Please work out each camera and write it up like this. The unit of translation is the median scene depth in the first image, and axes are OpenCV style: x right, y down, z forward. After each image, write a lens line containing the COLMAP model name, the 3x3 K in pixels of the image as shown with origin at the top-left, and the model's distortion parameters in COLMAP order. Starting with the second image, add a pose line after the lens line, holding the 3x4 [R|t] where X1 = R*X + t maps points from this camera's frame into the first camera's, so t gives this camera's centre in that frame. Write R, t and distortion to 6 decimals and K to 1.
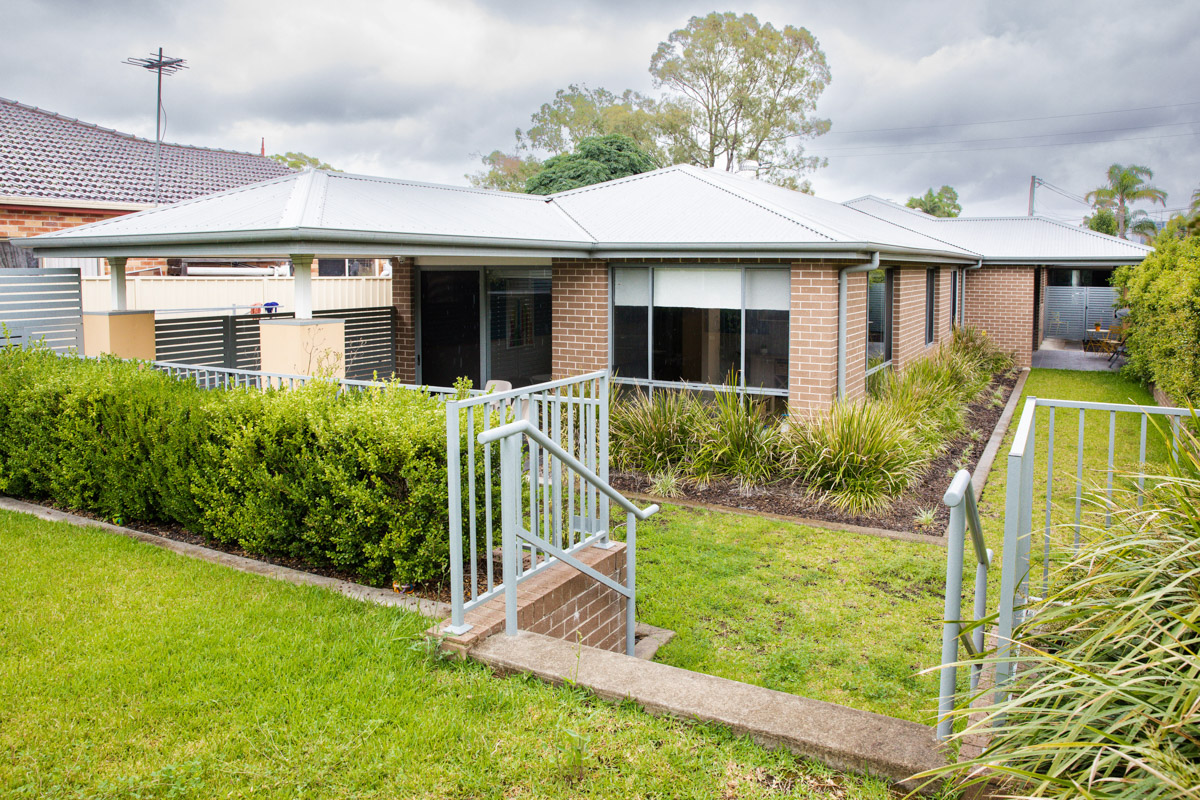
lens RADIAL K [[887.8, 0, 585.3], [0, 887.8, 327.4], [0, 0, 1]] dist [-0.099466, 0.061570]
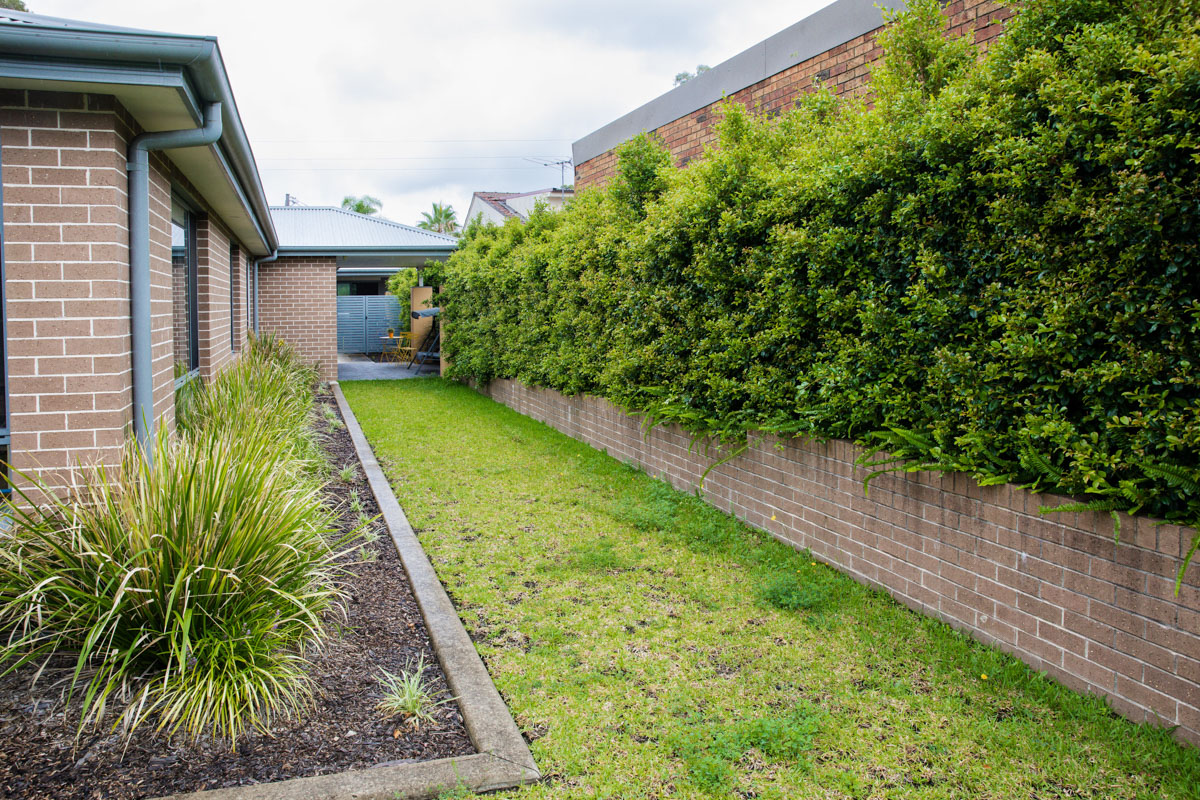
lens RADIAL K [[887.8, 0, 585.3], [0, 887.8, 327.4], [0, 0, 1]] dist [-0.099466, 0.061570]
pose [[0.682477, -0.031281, 0.730238, 0.110067], [0.060145, 0.998099, -0.013457, 0.040424], [-0.728428, 0.053104, 0.683061, 0.472847]]
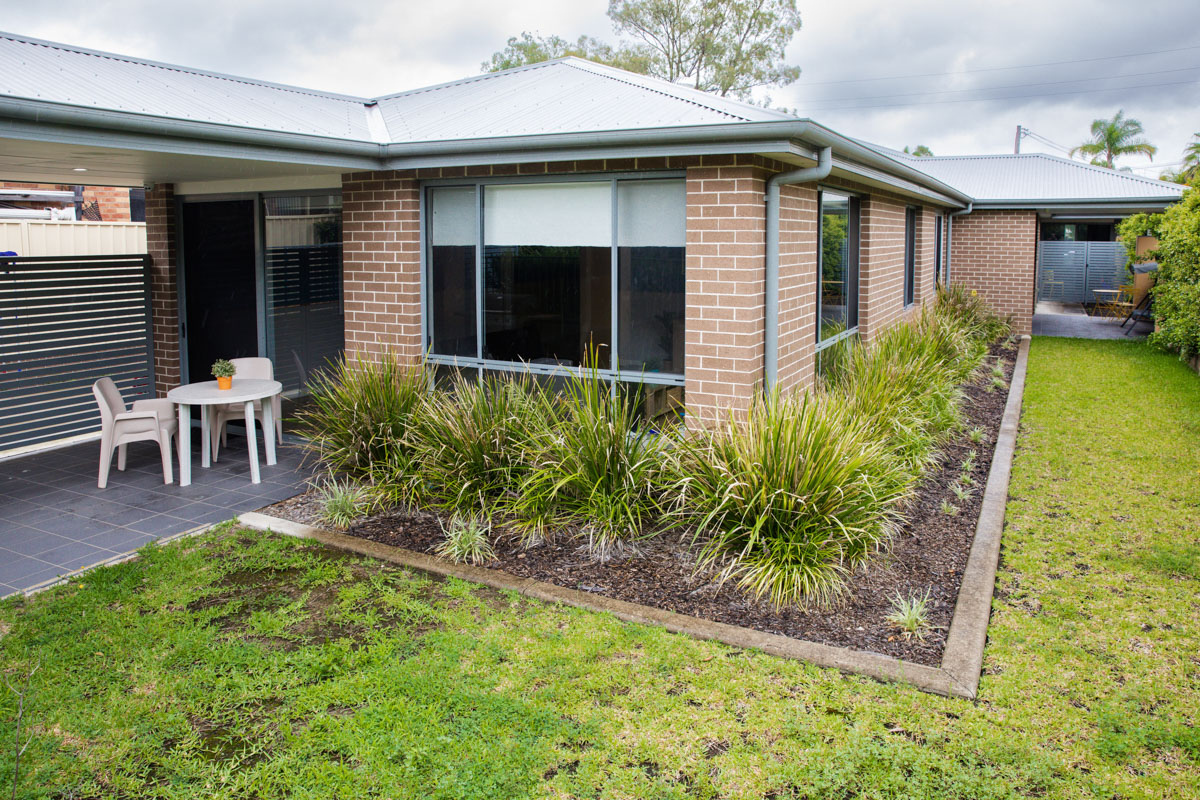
lens RADIAL K [[903.3, 0, 571.2], [0, 903.3, 324.1], [0, 0, 1]] dist [-0.082217, 0.044945]
pose [[0.999827, -0.005509, 0.017739, 0.123507], [0.004924, 0.999447, 0.032891, 0.011902], [-0.017911, -0.032798, 0.999302, 0.330005]]
